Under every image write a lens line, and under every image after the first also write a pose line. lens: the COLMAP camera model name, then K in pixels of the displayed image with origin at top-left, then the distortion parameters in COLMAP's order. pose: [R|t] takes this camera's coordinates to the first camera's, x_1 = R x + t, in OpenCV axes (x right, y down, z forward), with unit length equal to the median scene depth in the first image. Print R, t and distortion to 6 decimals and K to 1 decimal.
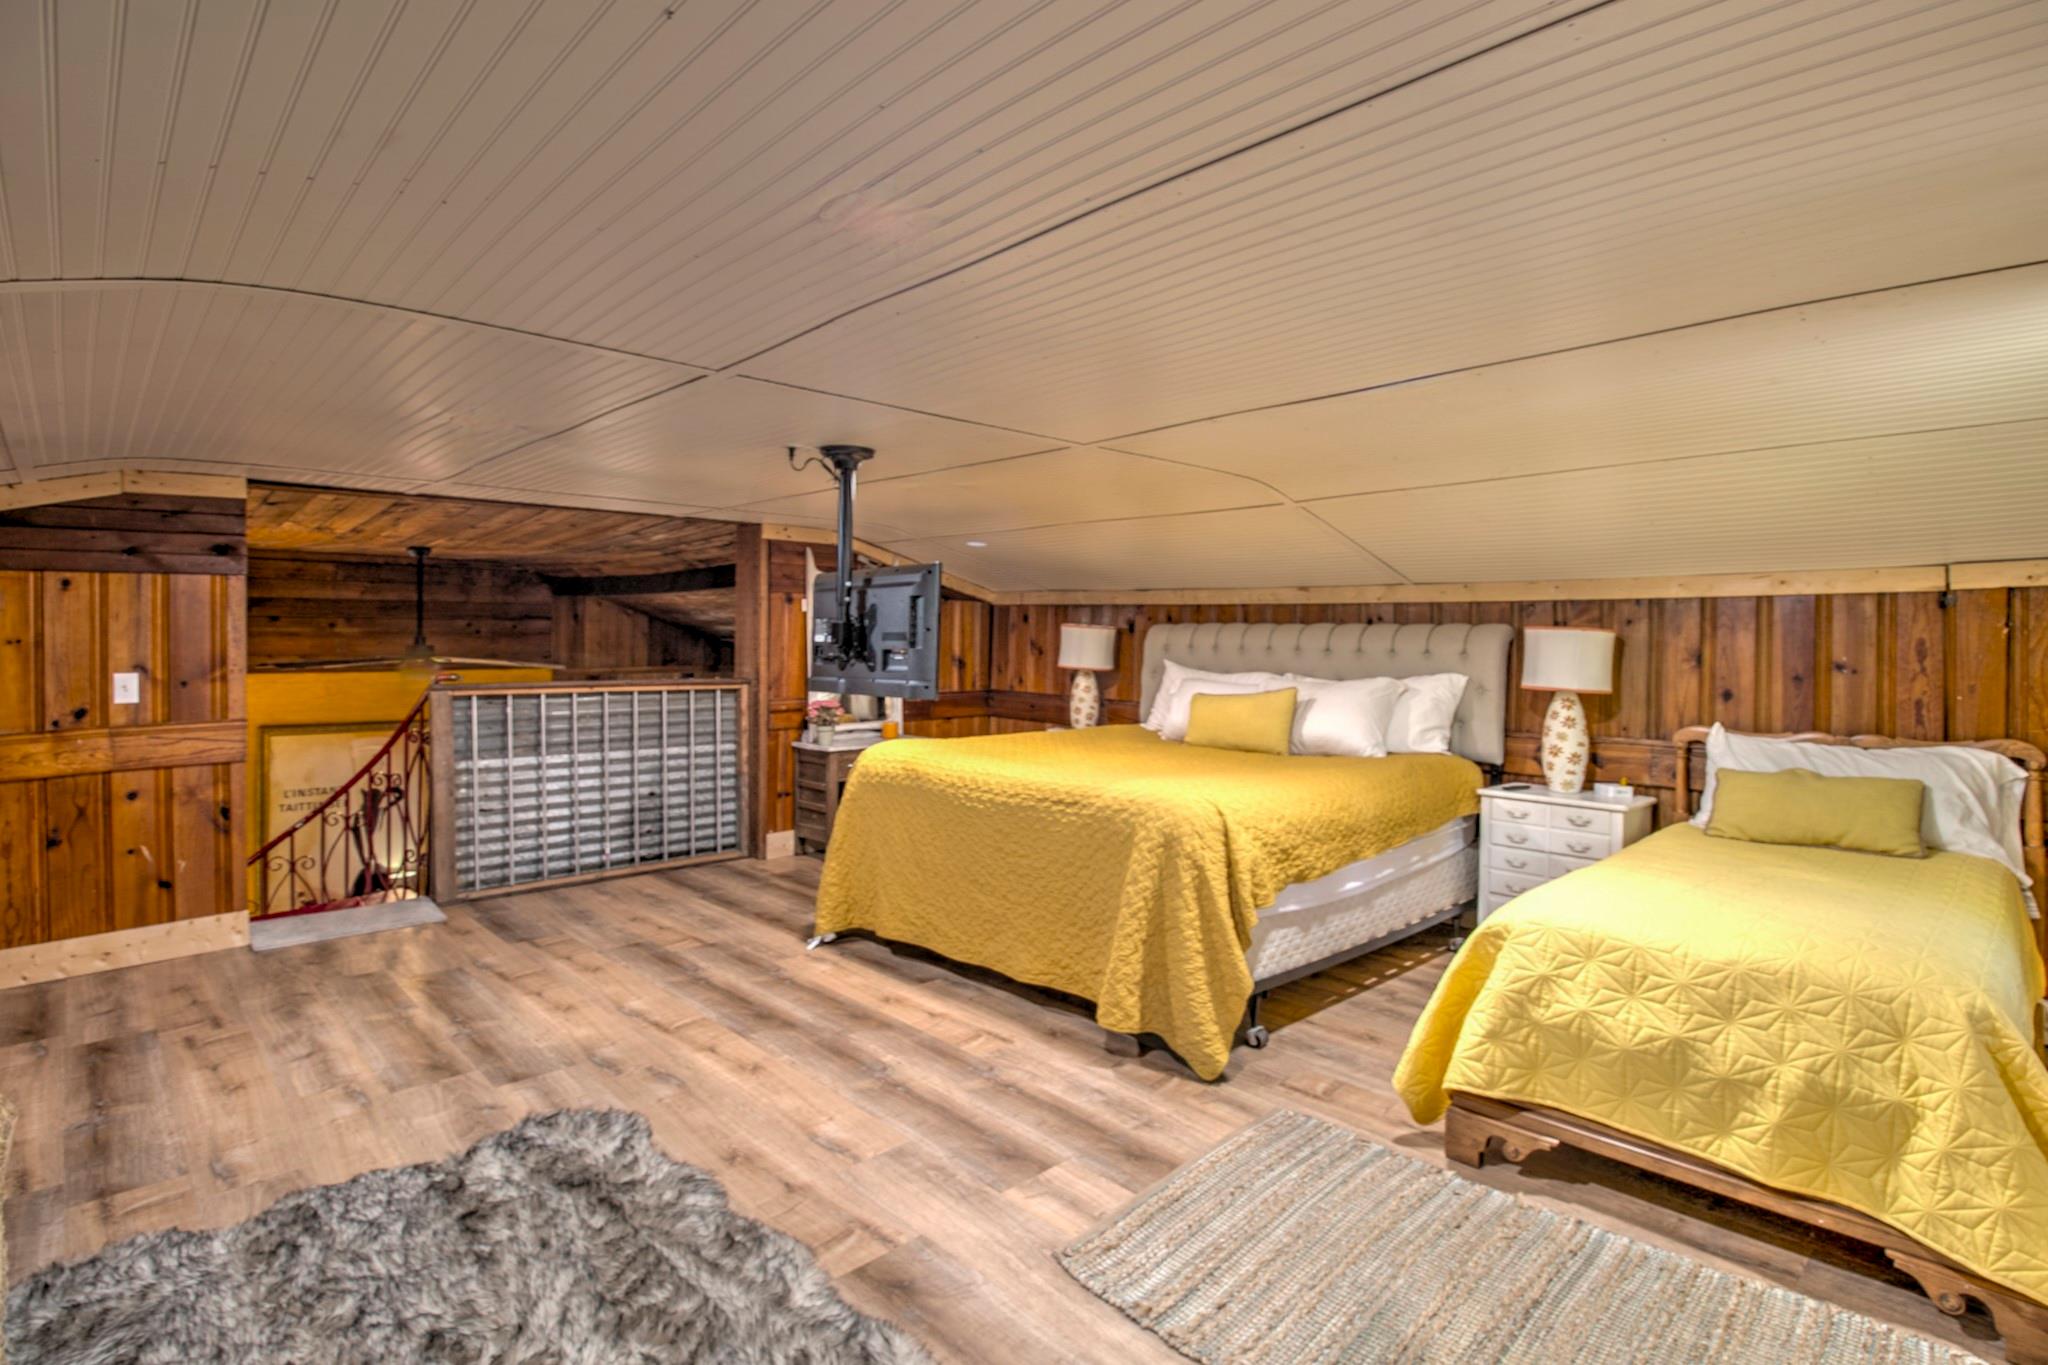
lens RADIAL K [[996.3, 0, 997.4], [0, 996.3, 677.5], [0, 0, 1]] dist [-0.004747, -0.000591]
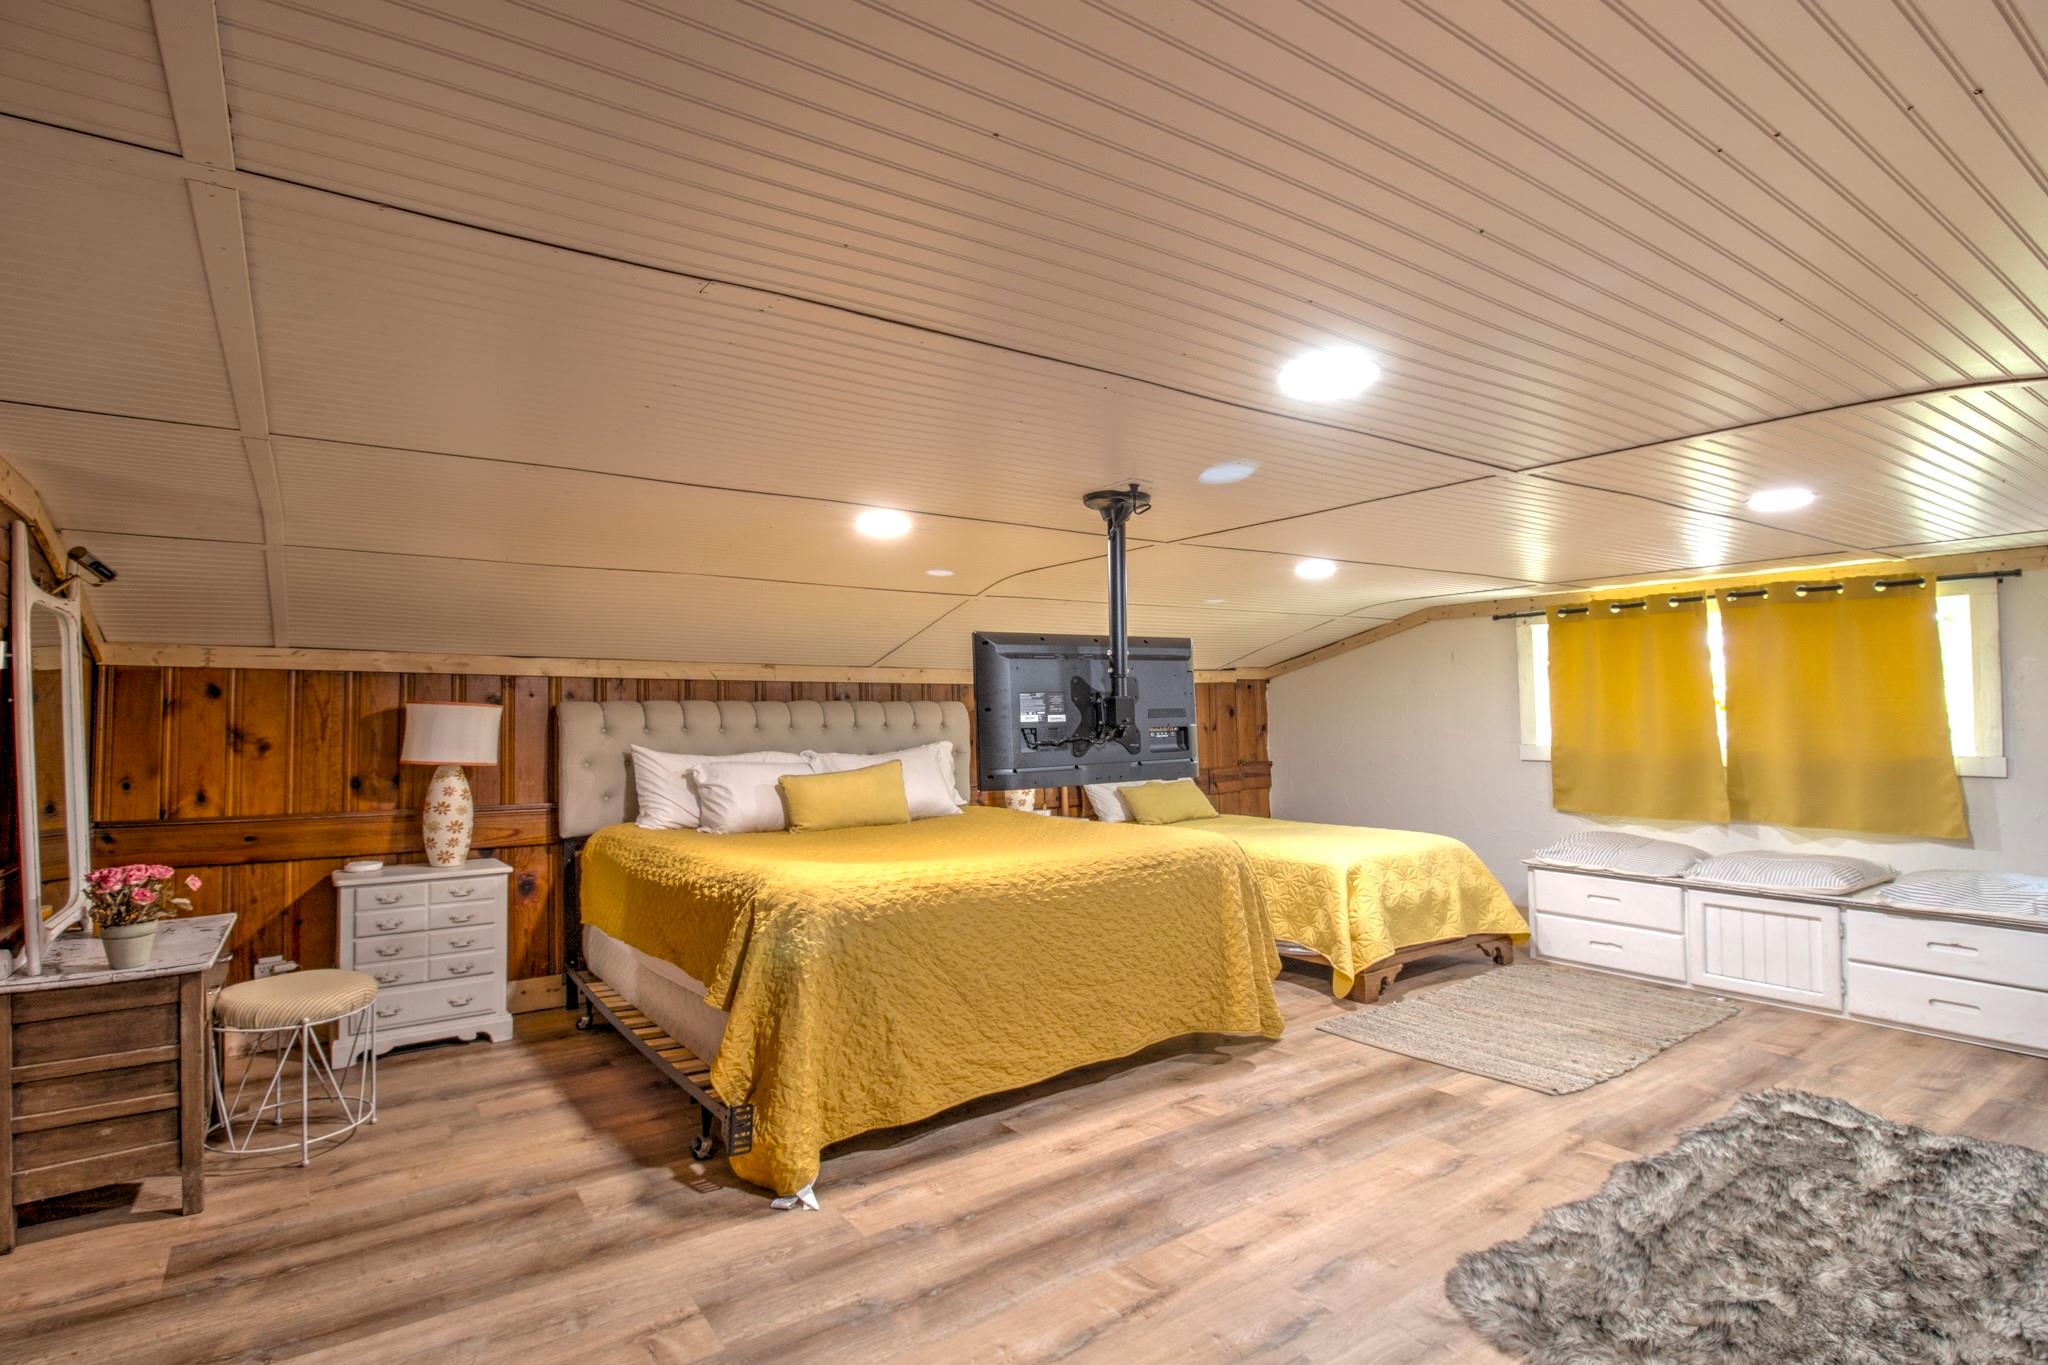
lens RADIAL K [[996.3, 0, 997.4], [0, 996.3, 677.5], [0, 0, 1]] dist [-0.004747, -0.000591]
pose [[0.158681, 0.026651, 0.986970, -1.025710], [0.051496, 0.998052, -0.035230, -0.048670], [-0.985986, 0.056416, 0.156999, 0.973950]]
